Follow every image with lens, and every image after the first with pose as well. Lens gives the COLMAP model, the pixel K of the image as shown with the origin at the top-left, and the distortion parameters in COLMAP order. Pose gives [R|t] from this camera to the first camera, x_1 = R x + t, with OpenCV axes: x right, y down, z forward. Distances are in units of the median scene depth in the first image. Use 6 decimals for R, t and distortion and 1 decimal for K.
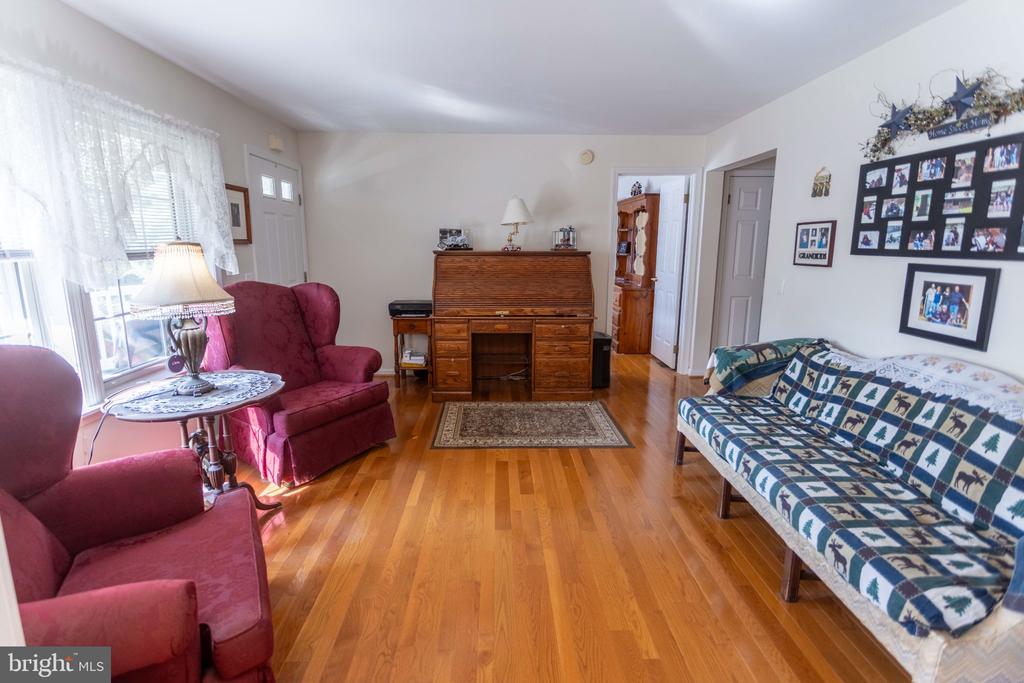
lens RADIAL K [[505.4, 0, 512.0], [0, 505.4, 341.5], [0, 0, 1]] dist [-0.001155, -0.000216]
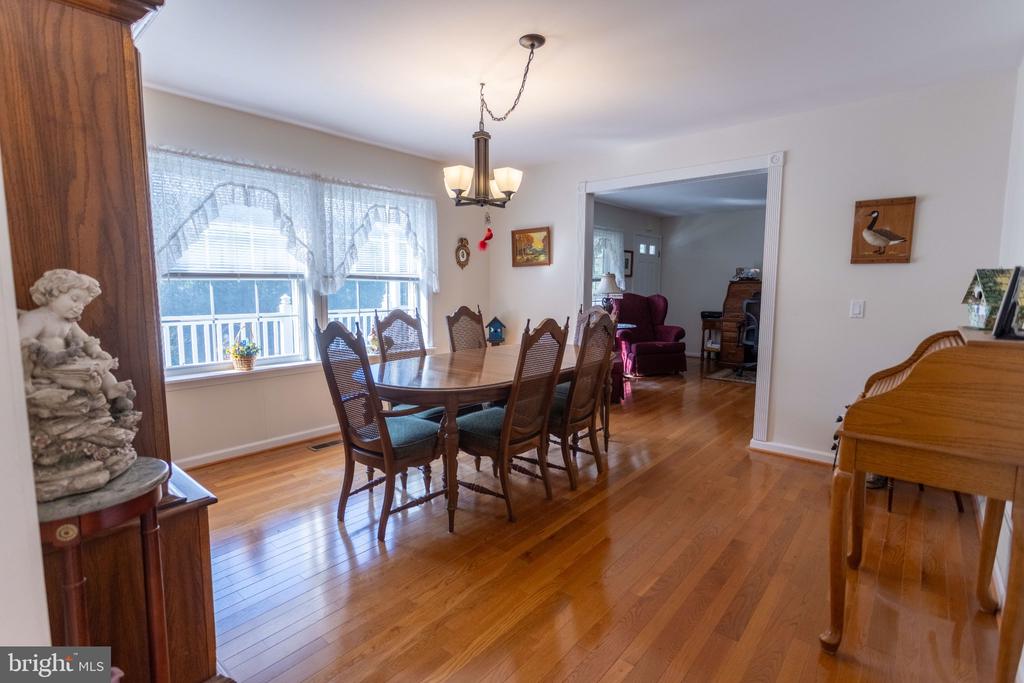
lens RADIAL K [[505.4, 0, 512.0], [0, 505.4, 341.5], [0, 0, 1]] dist [-0.001155, -0.000216]
pose [[0.759577, 0.073826, -0.646214, 0.508485], [-0.124349, 0.991694, -0.032867, 0.215512], [0.638420, 0.105321, 0.762448, -0.939180]]
